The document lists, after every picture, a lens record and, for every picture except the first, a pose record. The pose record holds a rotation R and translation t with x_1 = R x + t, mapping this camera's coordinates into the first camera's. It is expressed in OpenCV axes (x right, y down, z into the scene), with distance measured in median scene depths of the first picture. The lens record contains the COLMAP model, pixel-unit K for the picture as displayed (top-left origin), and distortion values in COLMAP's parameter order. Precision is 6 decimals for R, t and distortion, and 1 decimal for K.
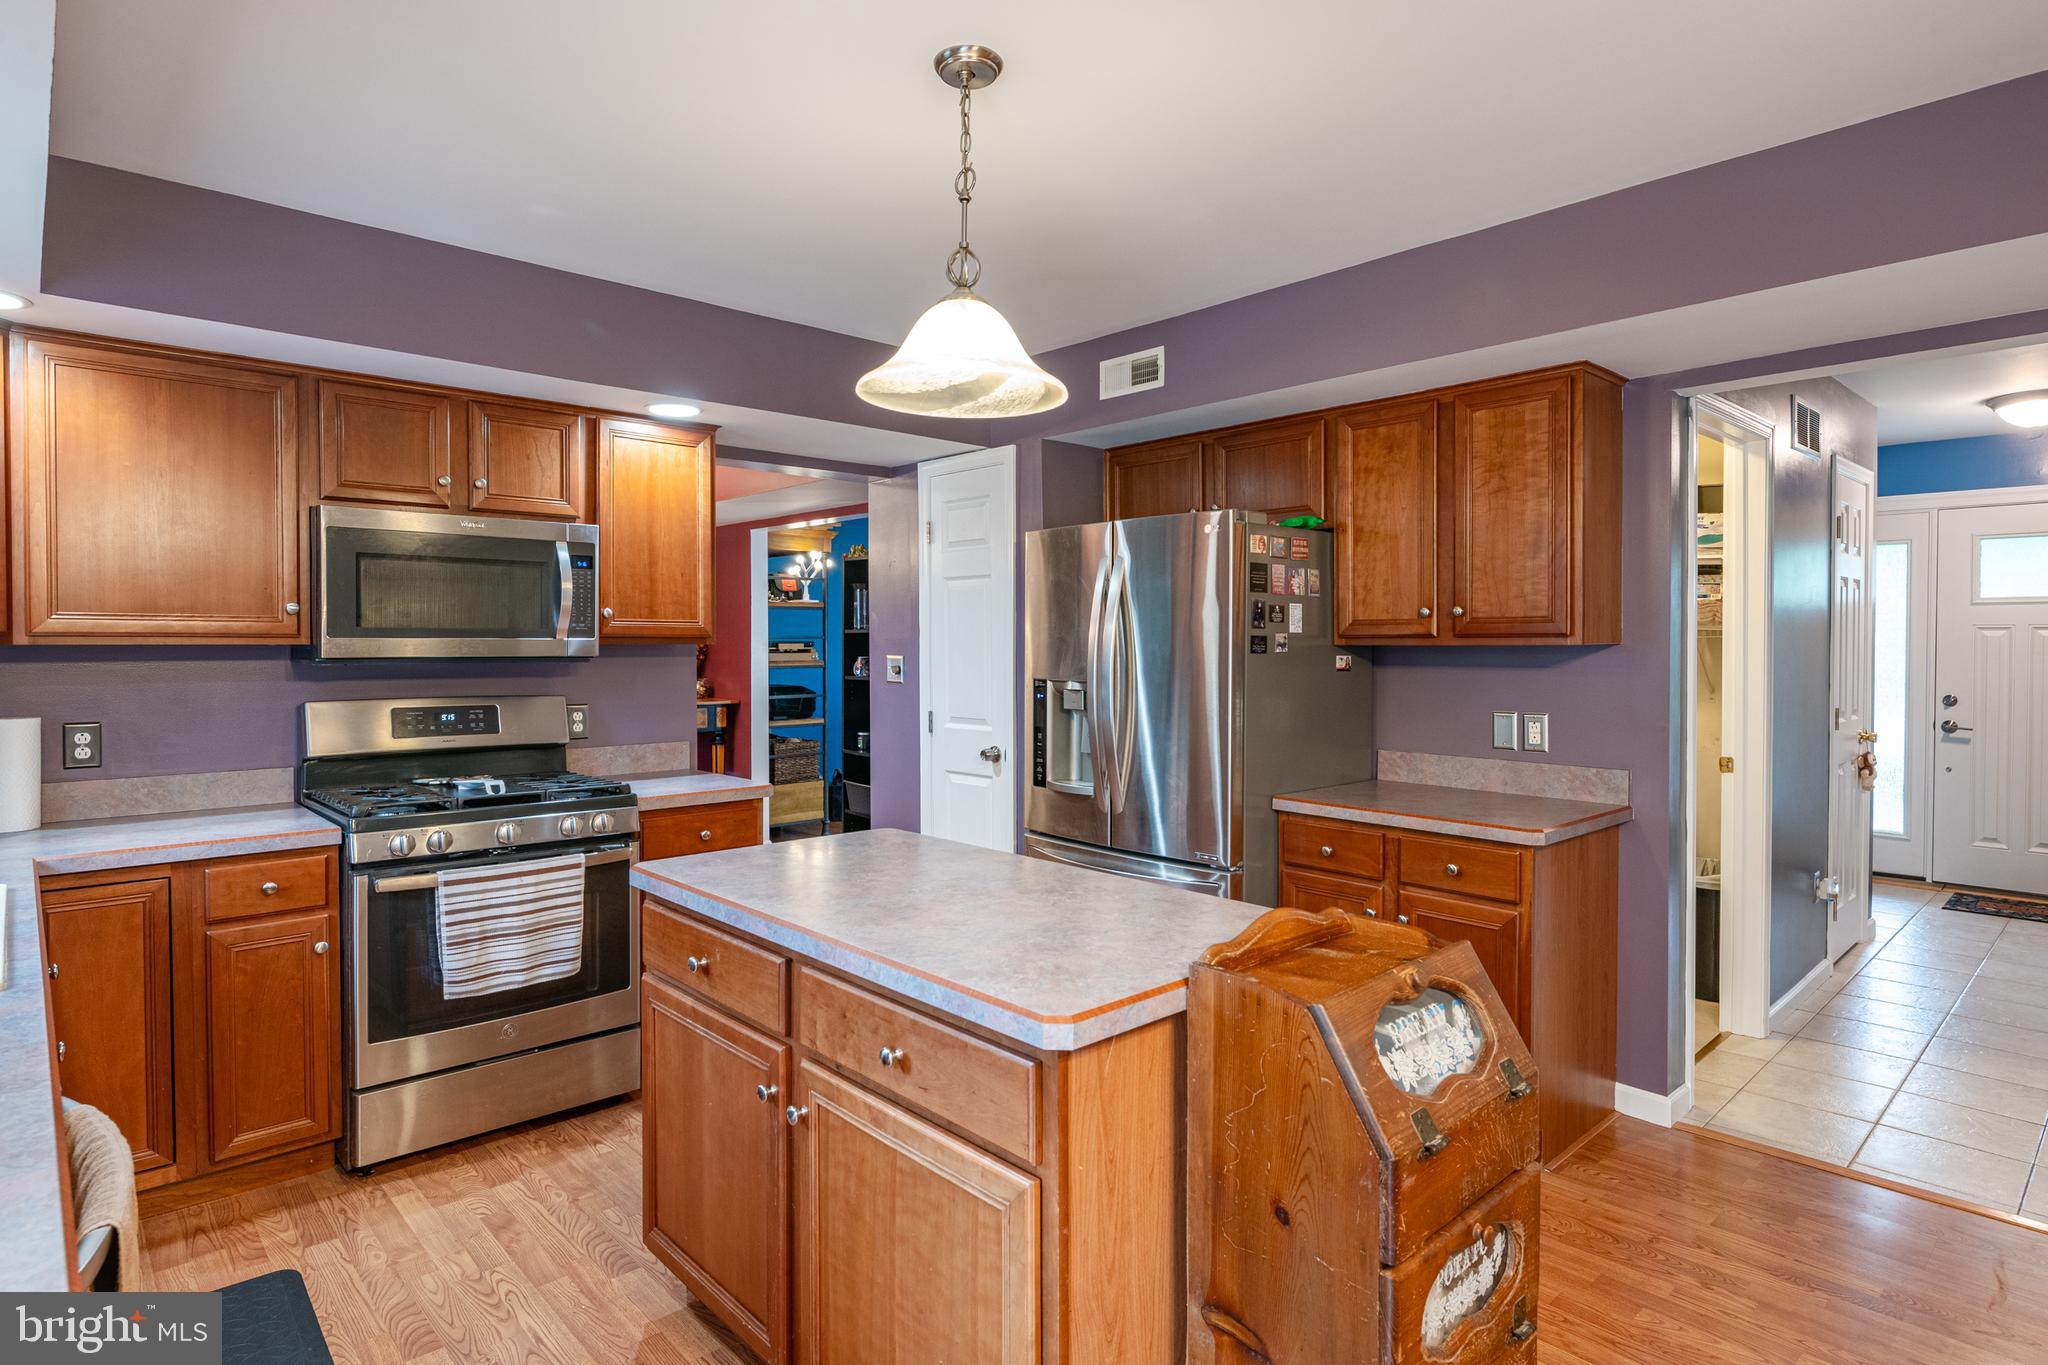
lens RADIAL K [[1089.0, 0, 1022.7], [0, 1089.0, 660.2], [0, 0, 1]] dist [0.000254, -0.001408]
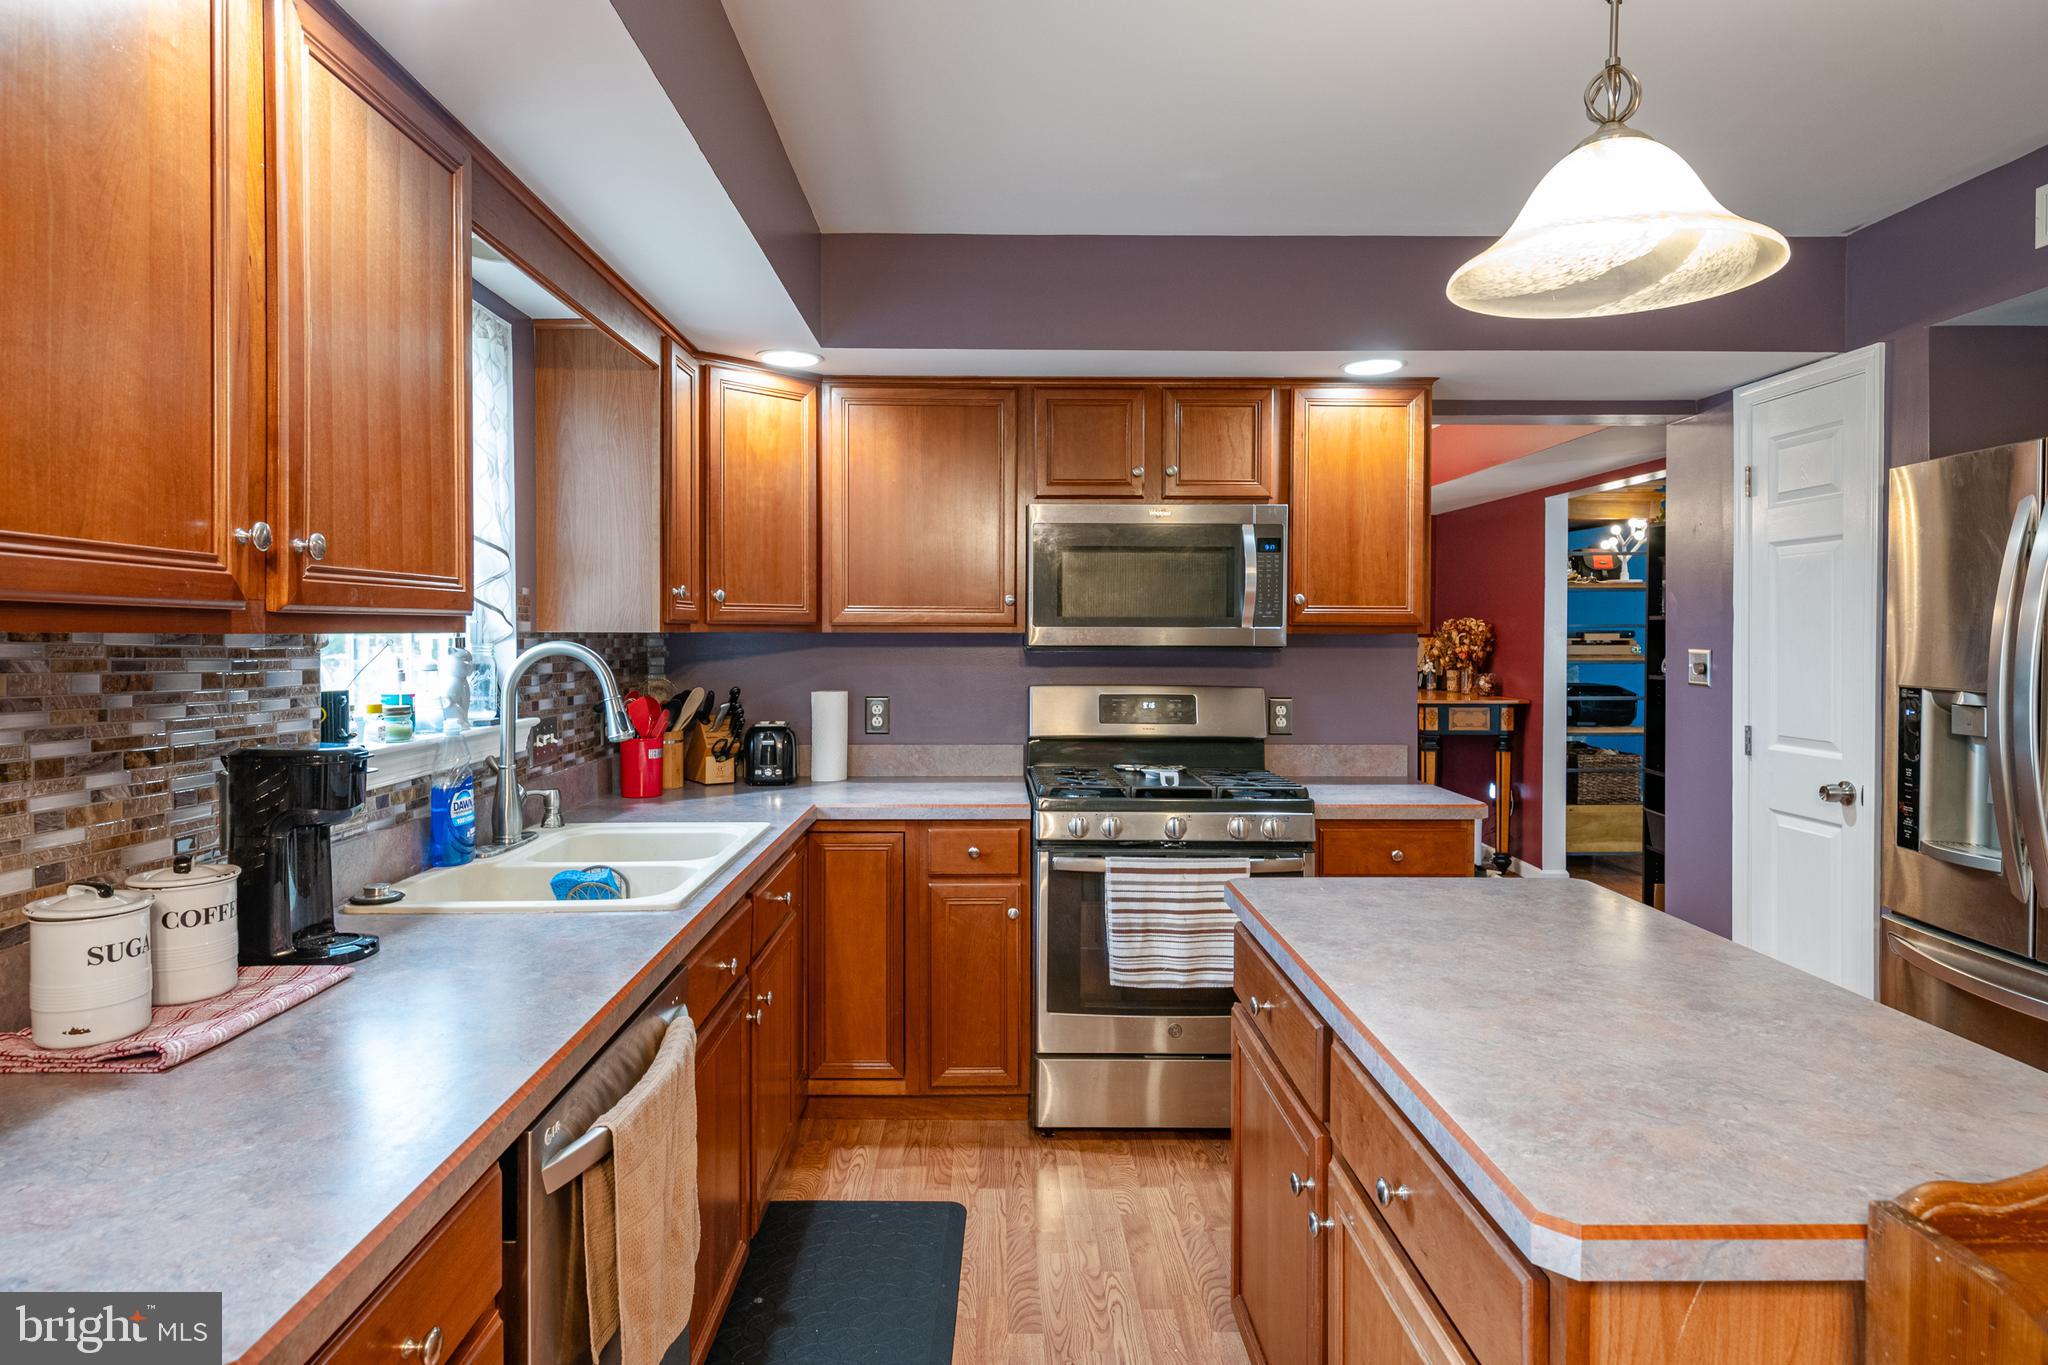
lens RADIAL K [[1164.1, 0, 998.1], [0, 1164.1, 648.5], [0, 0, 1]] dist [0.014564, -0.012485]
pose [[0.738831, 0.010791, -0.673805, 0.107198], [-0.012385, 0.999920, 0.002433, -0.001442], [0.673777, 0.006547, 0.738906, 0.119139]]
